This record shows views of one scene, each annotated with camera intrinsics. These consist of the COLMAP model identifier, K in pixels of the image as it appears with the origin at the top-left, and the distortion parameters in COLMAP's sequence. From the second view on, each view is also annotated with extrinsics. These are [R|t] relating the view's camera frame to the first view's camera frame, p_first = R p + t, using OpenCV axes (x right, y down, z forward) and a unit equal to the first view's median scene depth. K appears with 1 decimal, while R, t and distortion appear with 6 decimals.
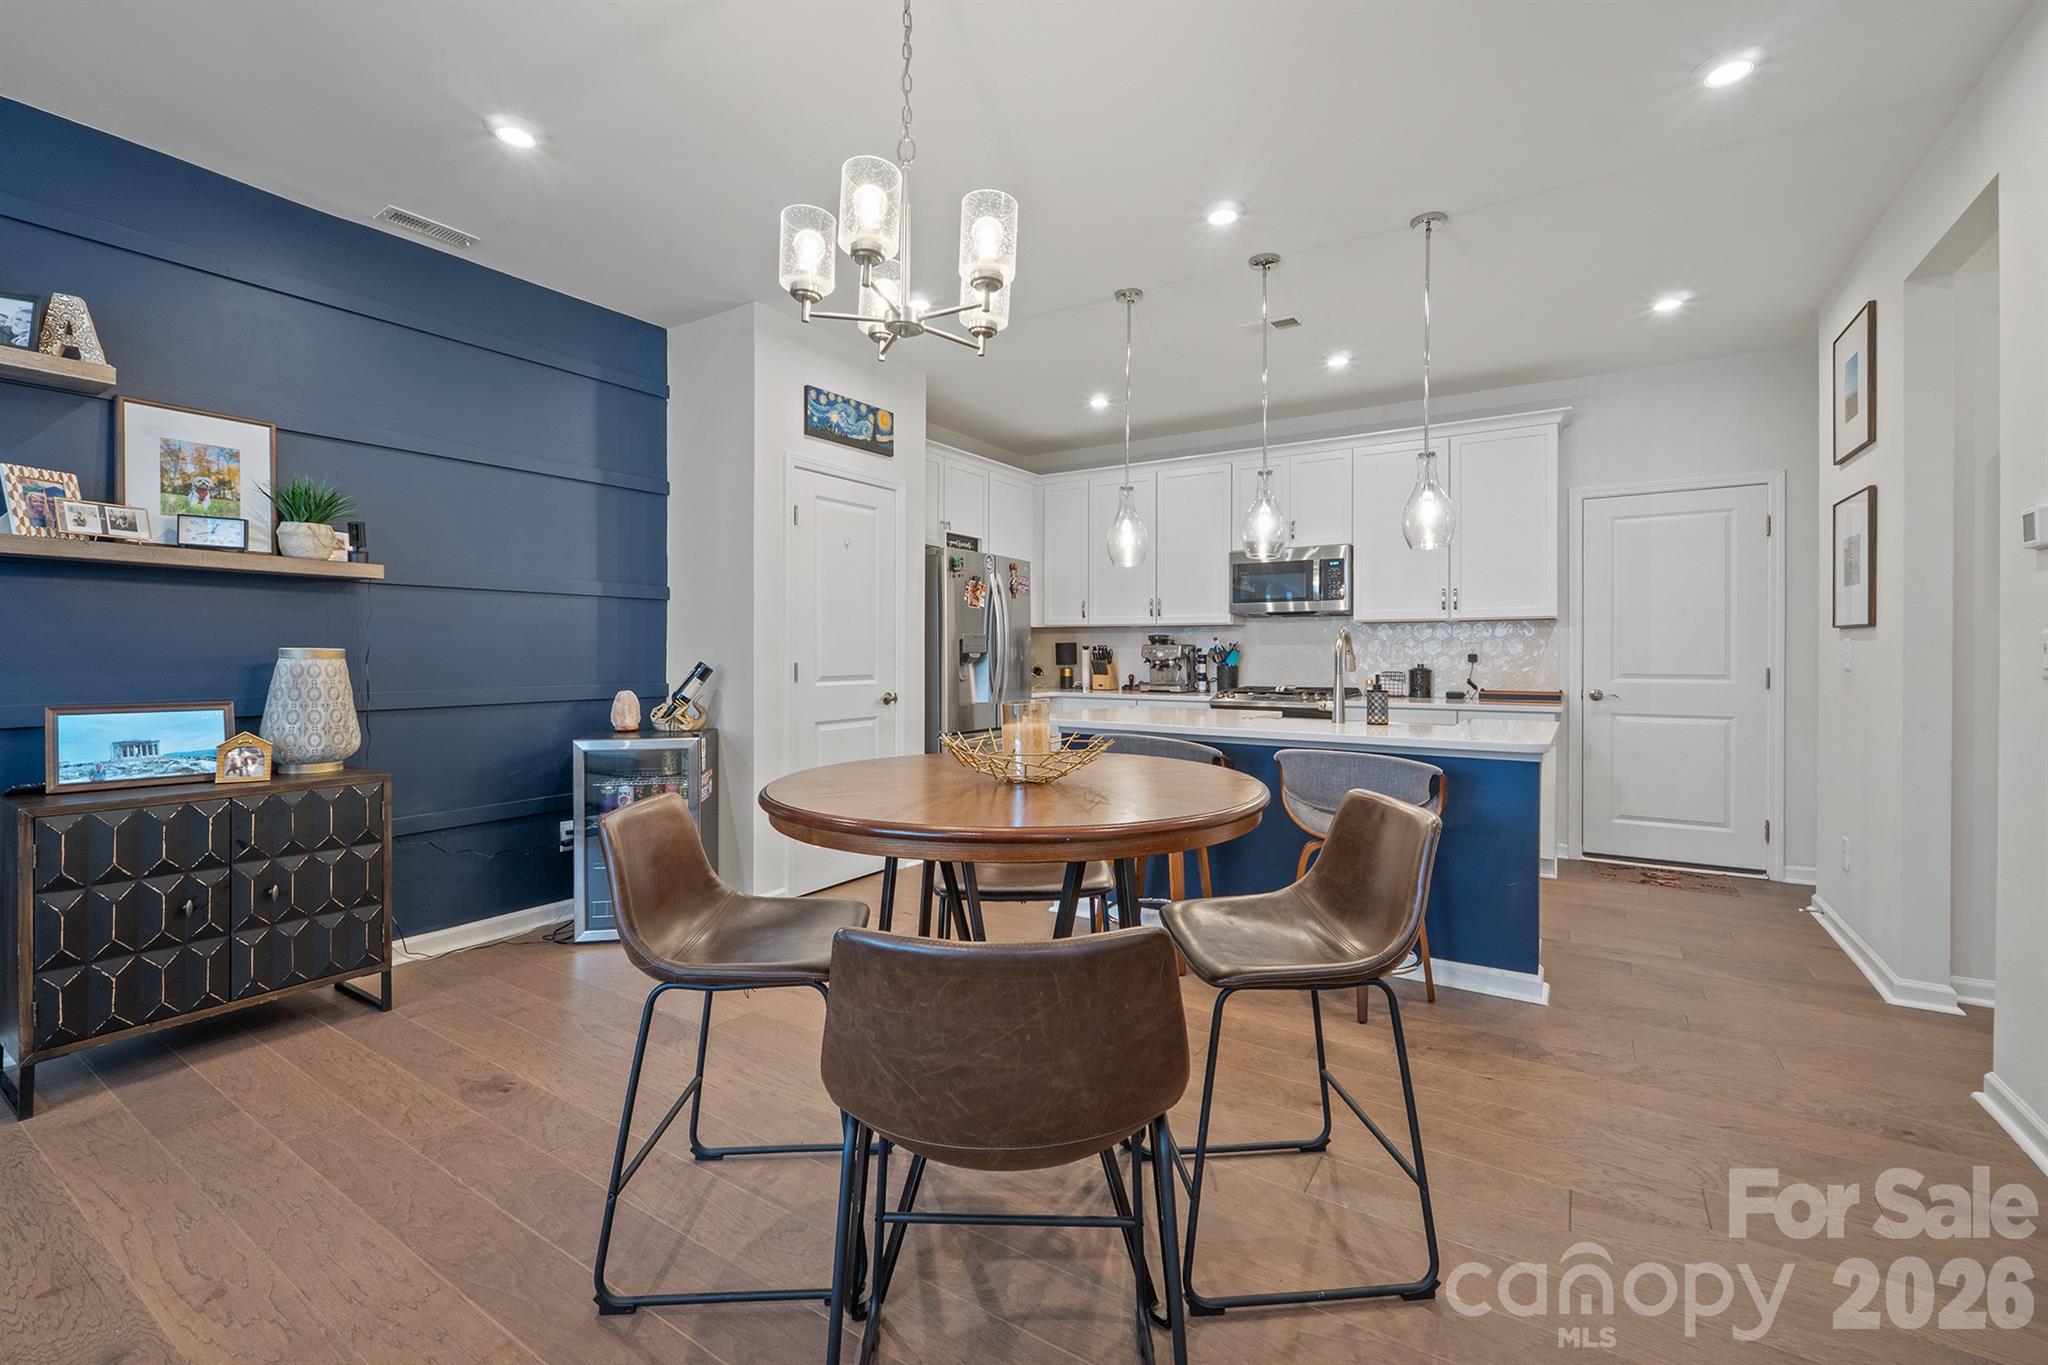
lens RADIAL K [[866.8, 0, 1025.7], [0, 866.8, 655.4], [0, 0, 1]] dist [-0.002960, -0.000210]
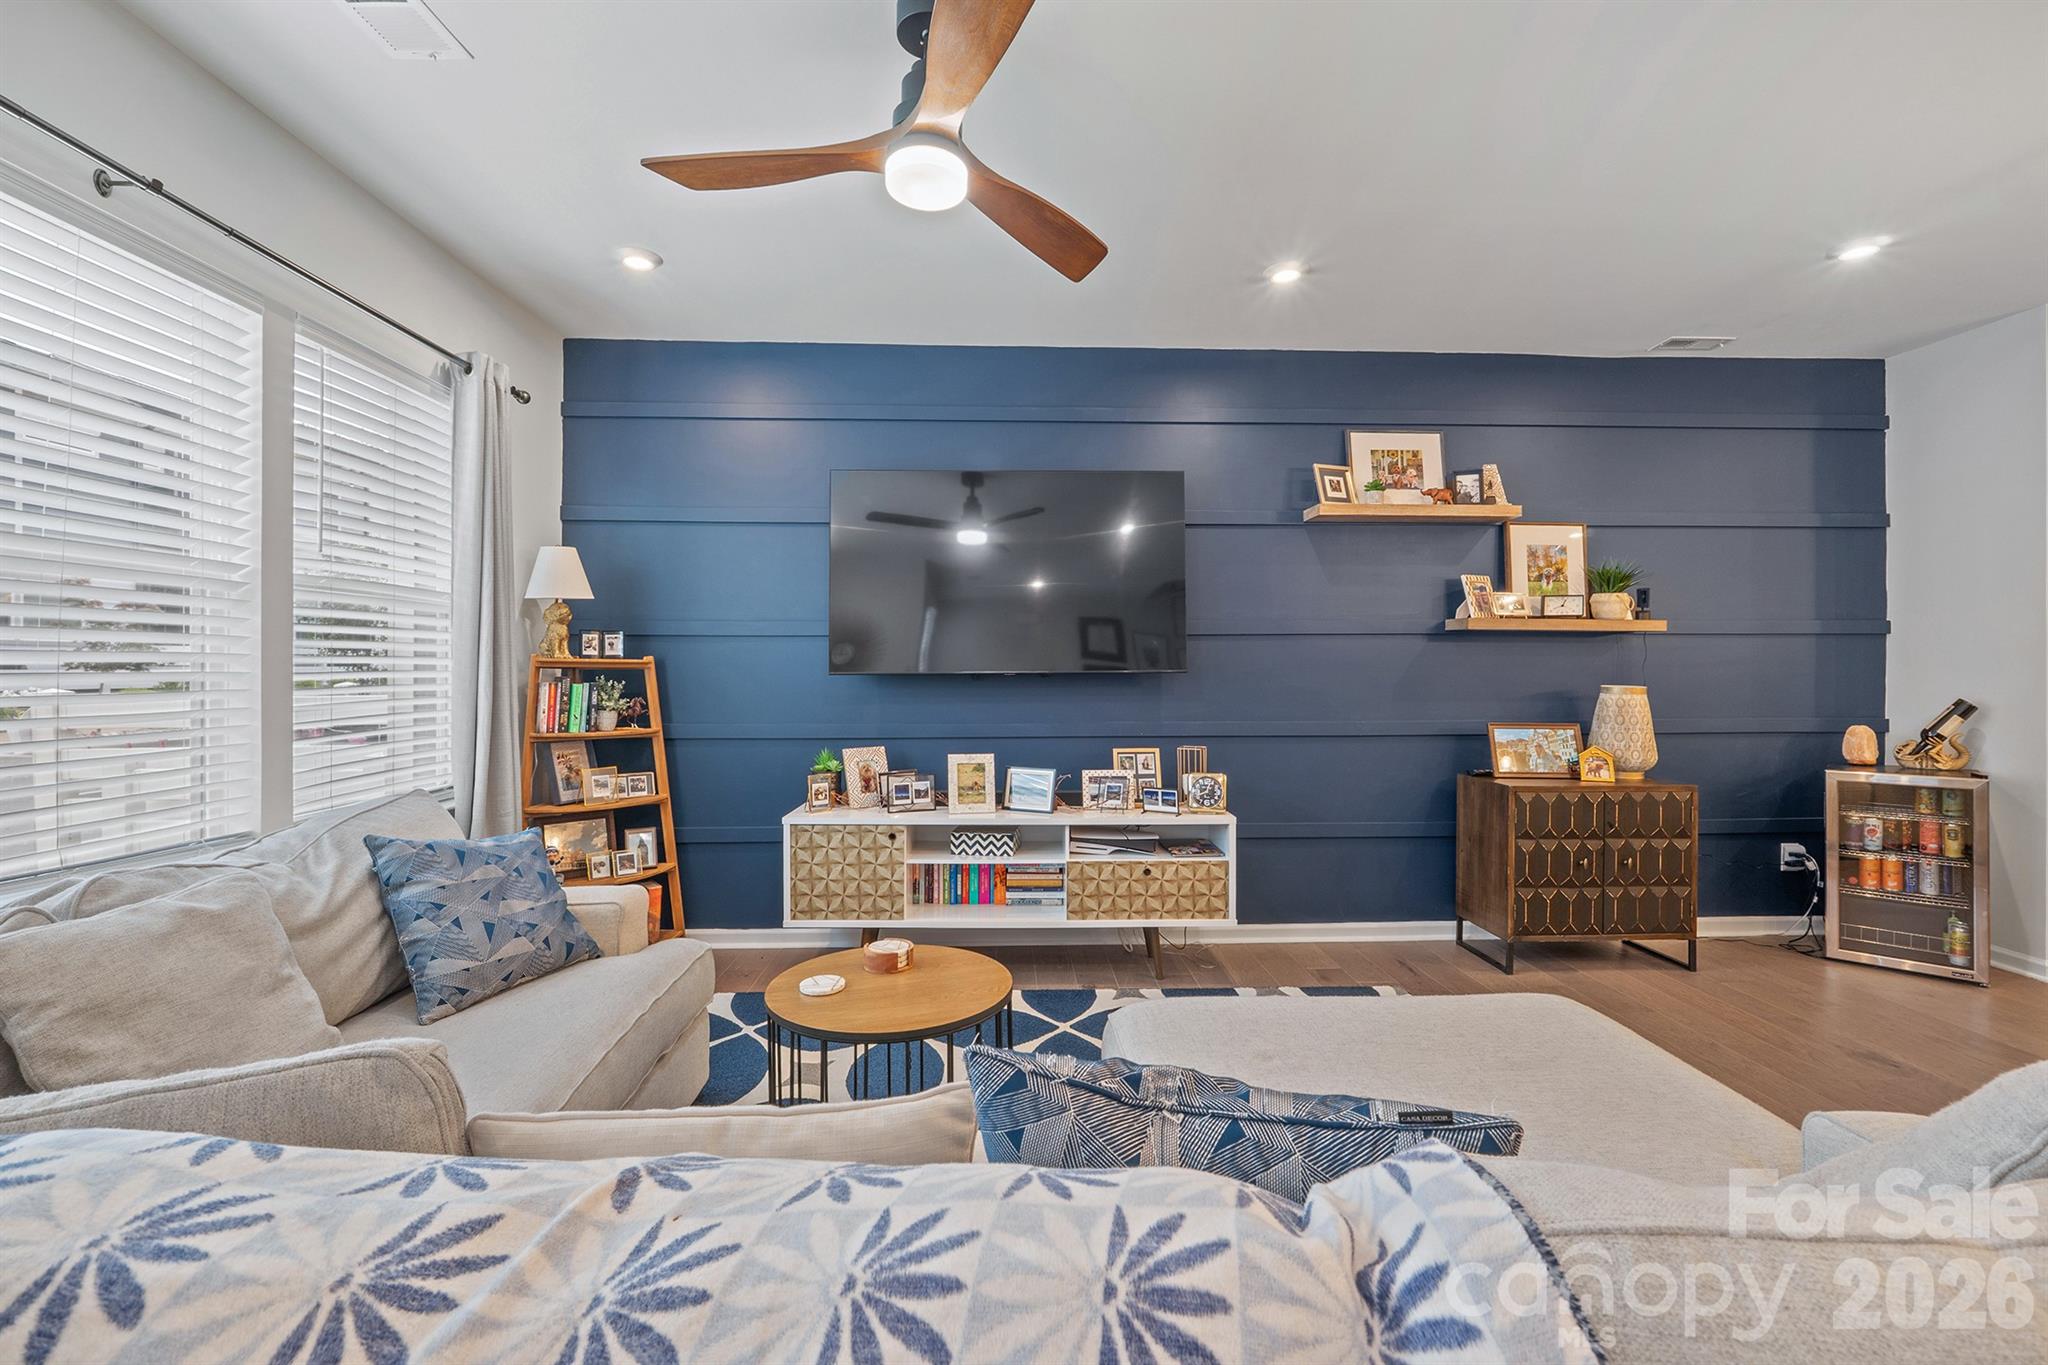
lens RADIAL K [[852.7, 0, 1027.7], [0, 852.7, 670.5], [0, 0, 1]] dist [-0.006014, -0.000214]
pose [[0.572038, -0.000793, -0.820227, -0.176773], [-0.001006, 0.999998, -0.001669, -0.019165], [0.820227, 0.001780, 0.572036, -0.340224]]
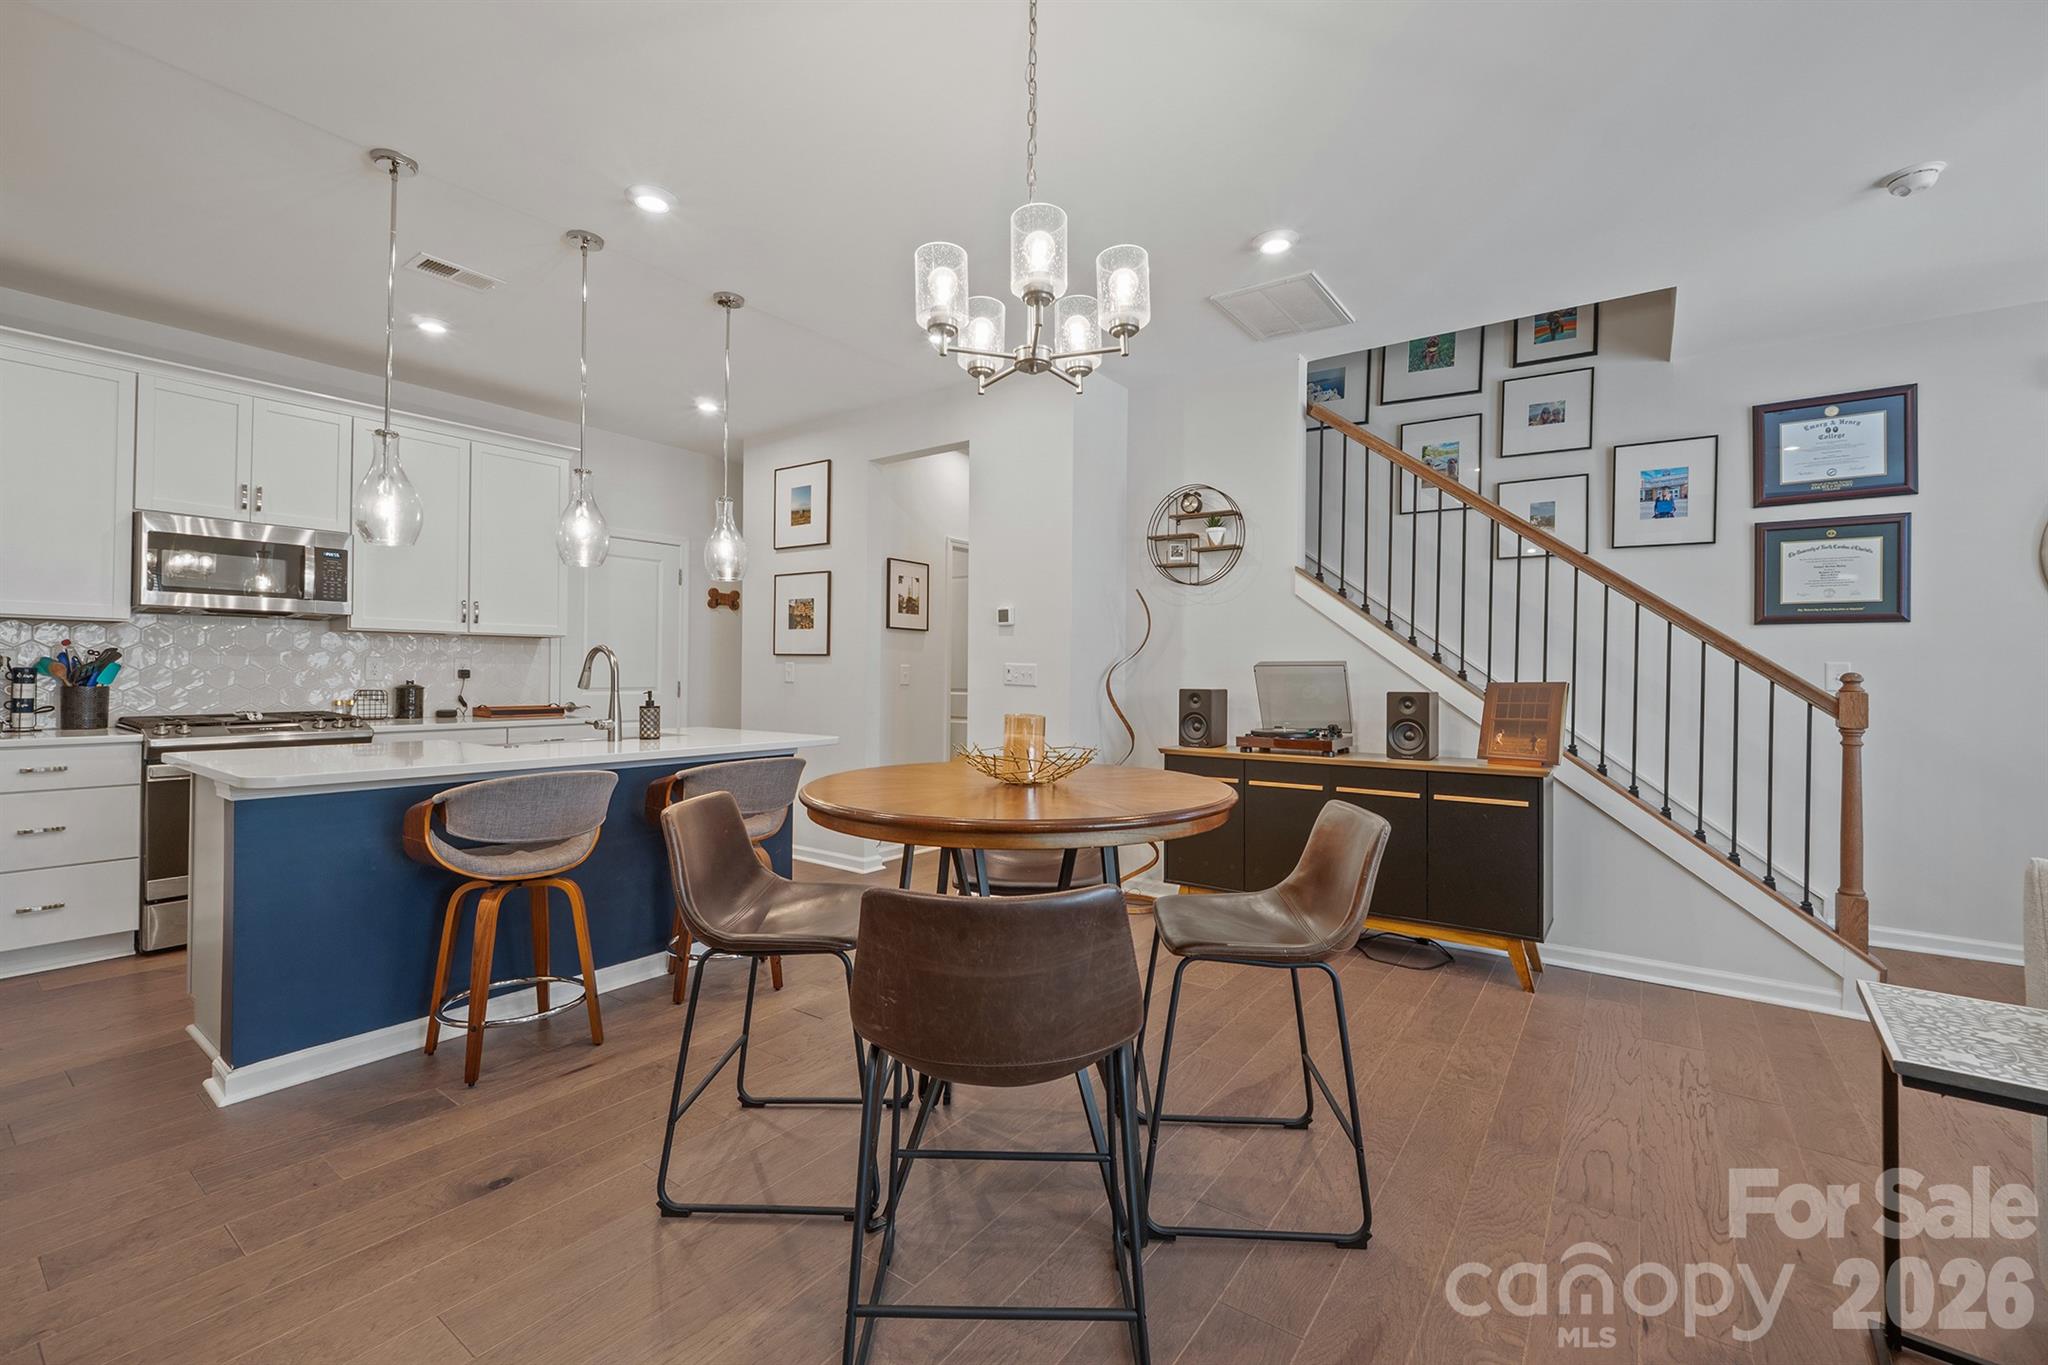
lens RADIAL K [[857.6, 0, 1033.1], [0, 857.6, 671.2], [0, 0, 1]] dist [-0.006864, 0.000332]
pose [[0.051374, 0.002179, 0.998677, -0.472091], [-0.005731, 0.999982, -0.001887, -0.002043], [-0.998663, -0.005627, 0.051385, 0.381267]]
